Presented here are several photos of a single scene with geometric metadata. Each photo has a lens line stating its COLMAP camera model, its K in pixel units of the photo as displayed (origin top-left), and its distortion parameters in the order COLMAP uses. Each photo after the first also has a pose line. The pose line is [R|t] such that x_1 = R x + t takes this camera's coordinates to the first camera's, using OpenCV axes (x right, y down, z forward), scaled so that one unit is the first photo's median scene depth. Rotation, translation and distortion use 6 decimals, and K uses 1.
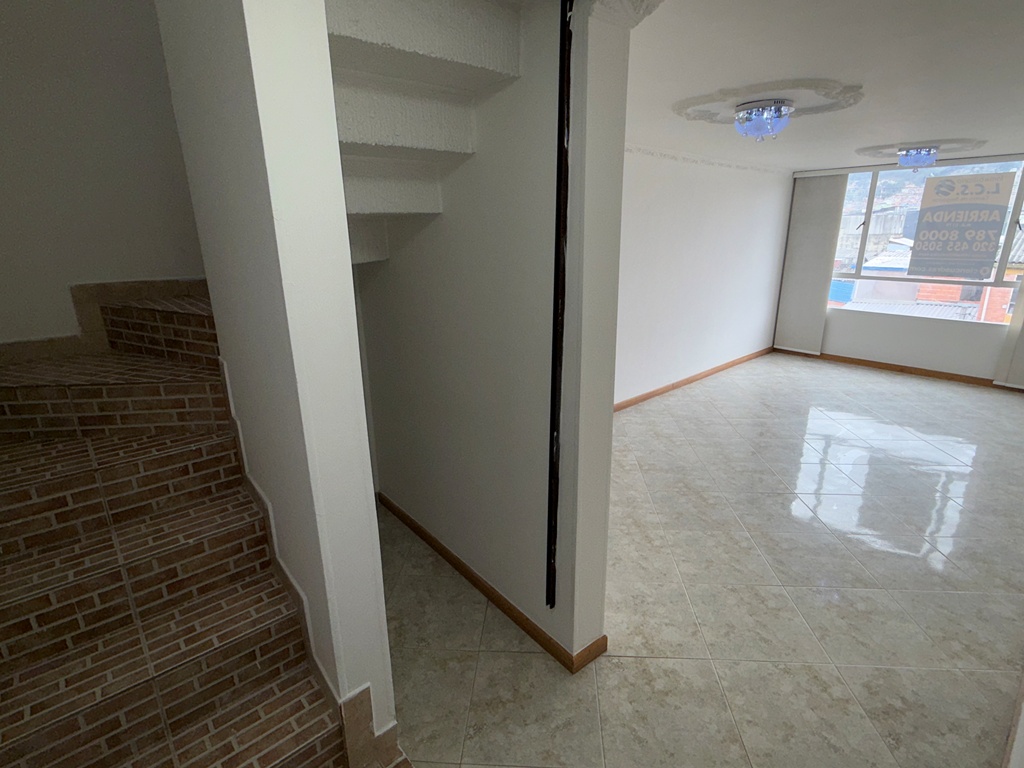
lens RADIAL K [[521.0, 0, 513.6], [0, 521.0, 388.2], [0, 0, 1]] dist [0.001588, -0.000163]
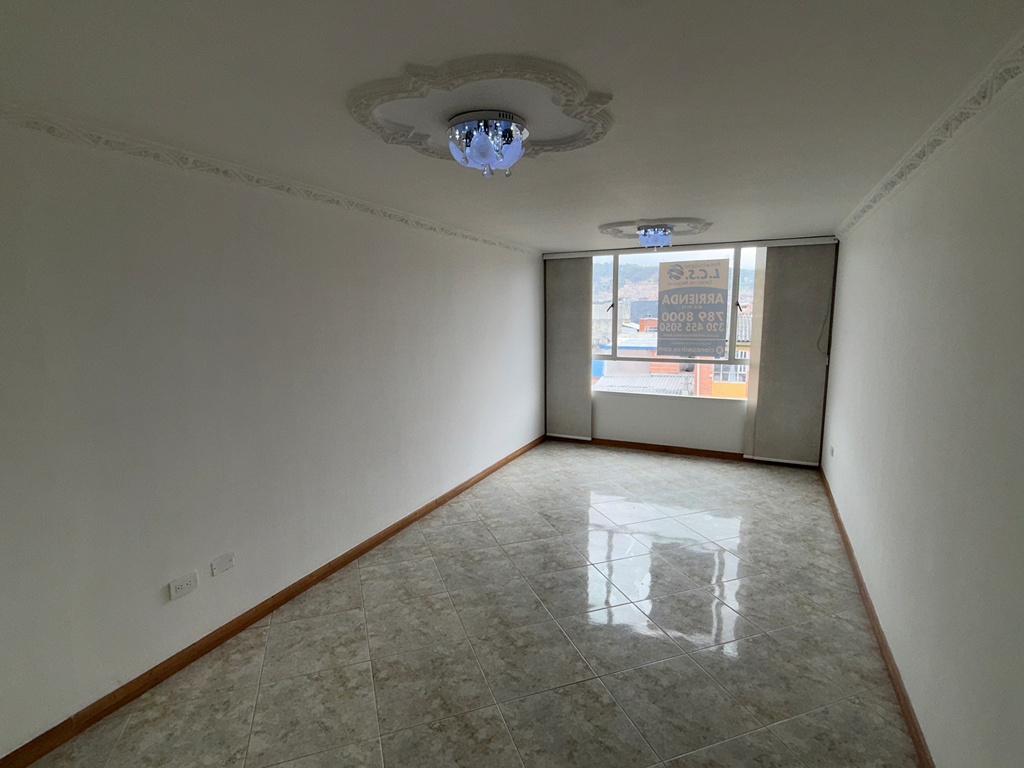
lens RADIAL K [[521.0, 0, 514.9], [0, 521.0, 389.1], [0, 0, 1]] dist [0.001588, -0.000163]
pose [[0.918384, -0.053097, 0.392112, 0.312198], [0.113087, 0.984844, -0.131507, -0.149478], [-0.379187, 0.165116, 0.910469, 0.580578]]
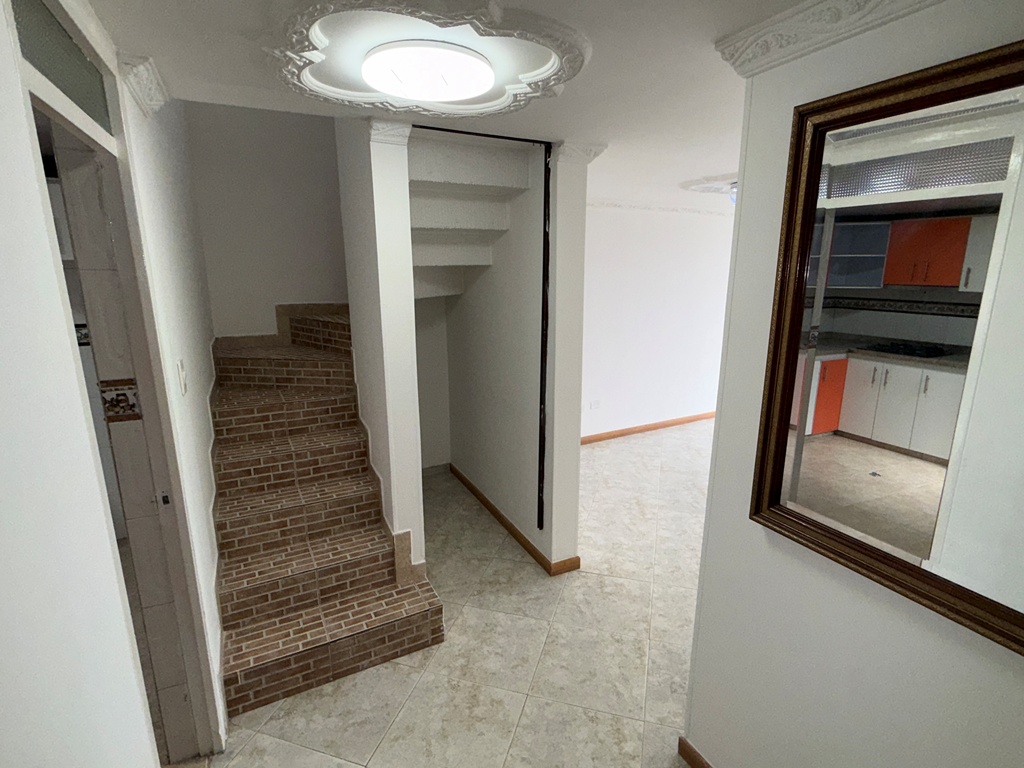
lens RADIAL K [[521.0, 0, 512.9], [0, 521.0, 388.4], [0, 0, 1]] dist [0.001588, -0.000163]
pose [[0.974519, 0.061706, -0.215649, 0.285303], [-0.075748, 0.995470, -0.057457, 0.113342], [0.211126, 0.072328, 0.974779, -0.472325]]
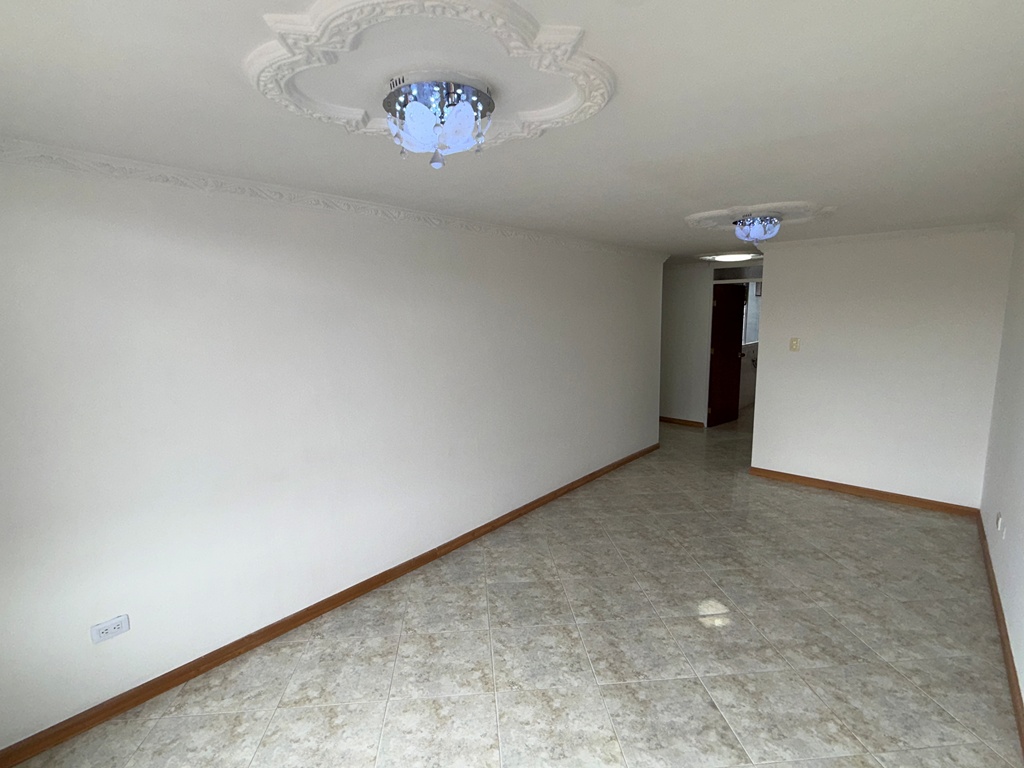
lens RADIAL K [[521.0, 0, 515.5], [0, 521.0, 373.5], [0, 0, 1]] dist [0.001588, -0.000163]
pose [[-0.987192, 0.042680, -0.153722, 1.693505], [-0.023587, 0.913917, 0.405216, -0.945143], [0.157784, 0.403652, -0.901204, 2.962316]]
